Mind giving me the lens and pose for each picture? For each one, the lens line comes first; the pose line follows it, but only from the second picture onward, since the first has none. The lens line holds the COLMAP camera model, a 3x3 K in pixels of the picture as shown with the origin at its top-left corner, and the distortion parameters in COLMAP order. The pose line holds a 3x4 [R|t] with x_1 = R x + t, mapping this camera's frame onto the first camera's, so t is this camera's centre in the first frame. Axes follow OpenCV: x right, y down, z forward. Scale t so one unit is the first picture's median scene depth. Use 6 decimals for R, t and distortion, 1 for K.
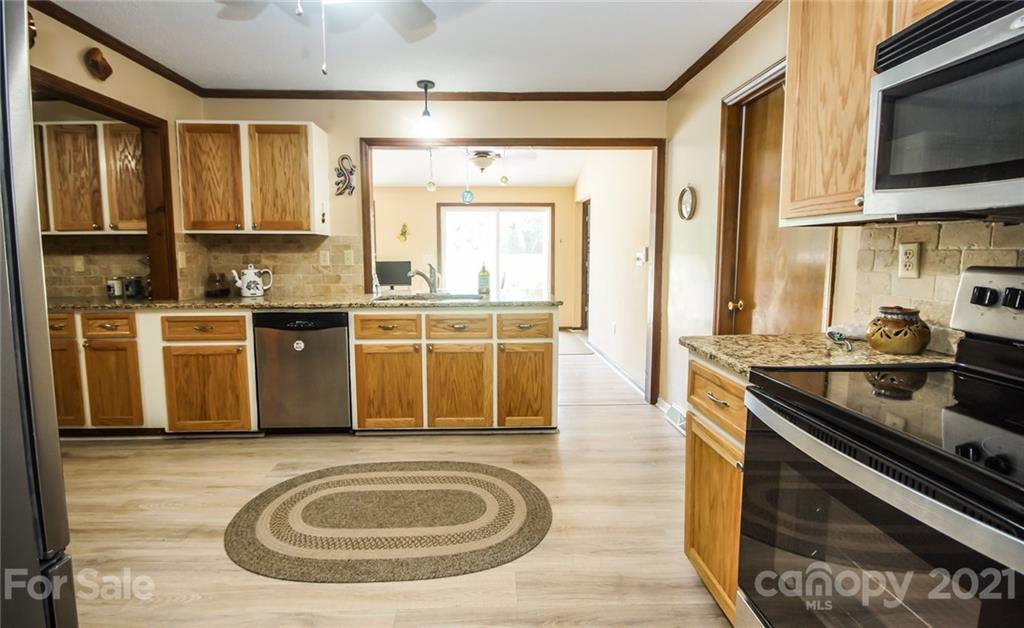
lens RADIAL K [[447.2, 0, 497.7], [0, 447.2, 290.3], [0, 0, 1]] dist [0.001133, 0.000105]
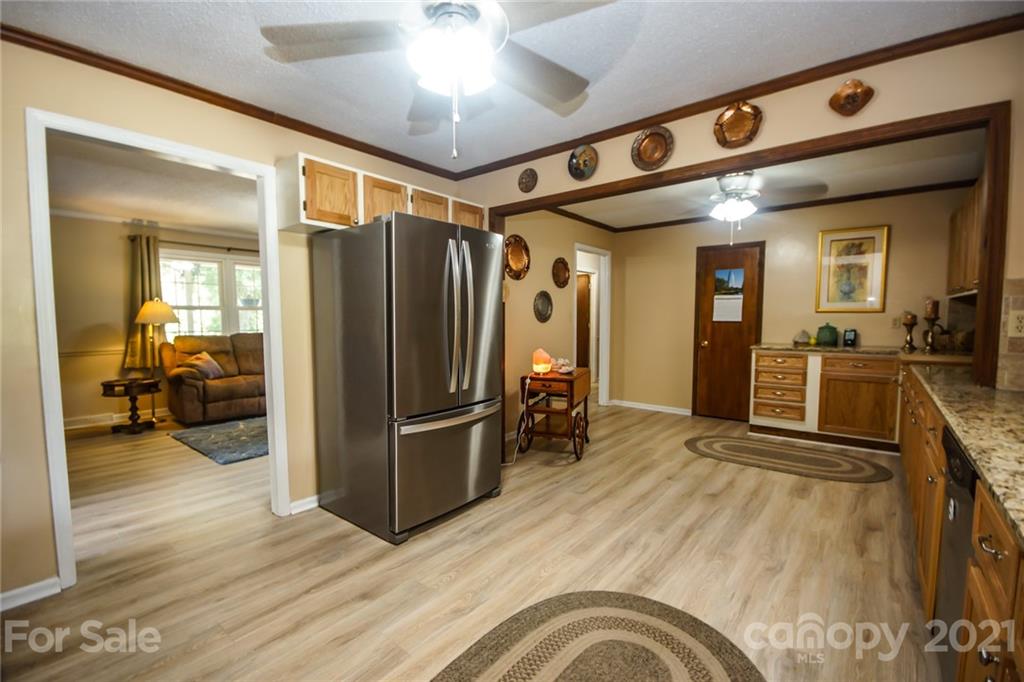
lens RADIAL K [[443.3, 0, 497.5], [0, 443.3, 349.5], [0, 0, 1]] dist [-0.015408, -0.002271]
pose [[-0.660662, 0.062397, -0.748086, 0.203578], [-0.054333, 0.989951, 0.130554, -0.078687], [0.748715, 0.126898, -0.650633, 0.952919]]
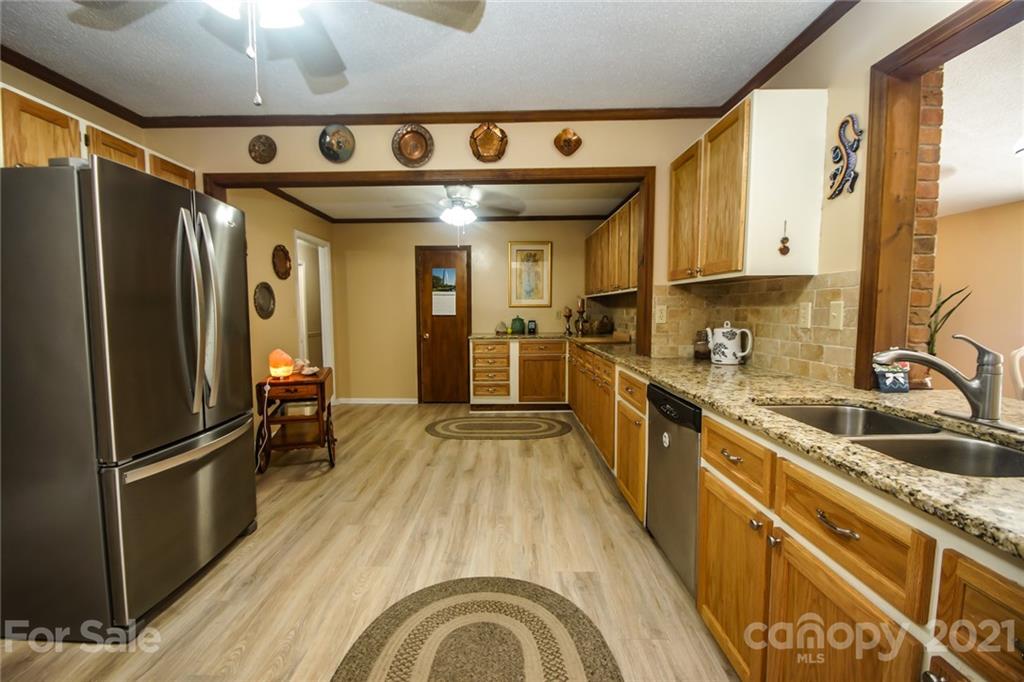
lens RADIAL K [[443.3, 0, 504.4], [0, 443.3, 348.8], [0, 0, 1]] dist [-0.015408, -0.002271]
pose [[-0.028093, 0.091931, -0.995369, 0.244905], [-0.074860, 0.992772, 0.093804, -0.065305], [0.996798, 0.077149, -0.021008, 0.783076]]
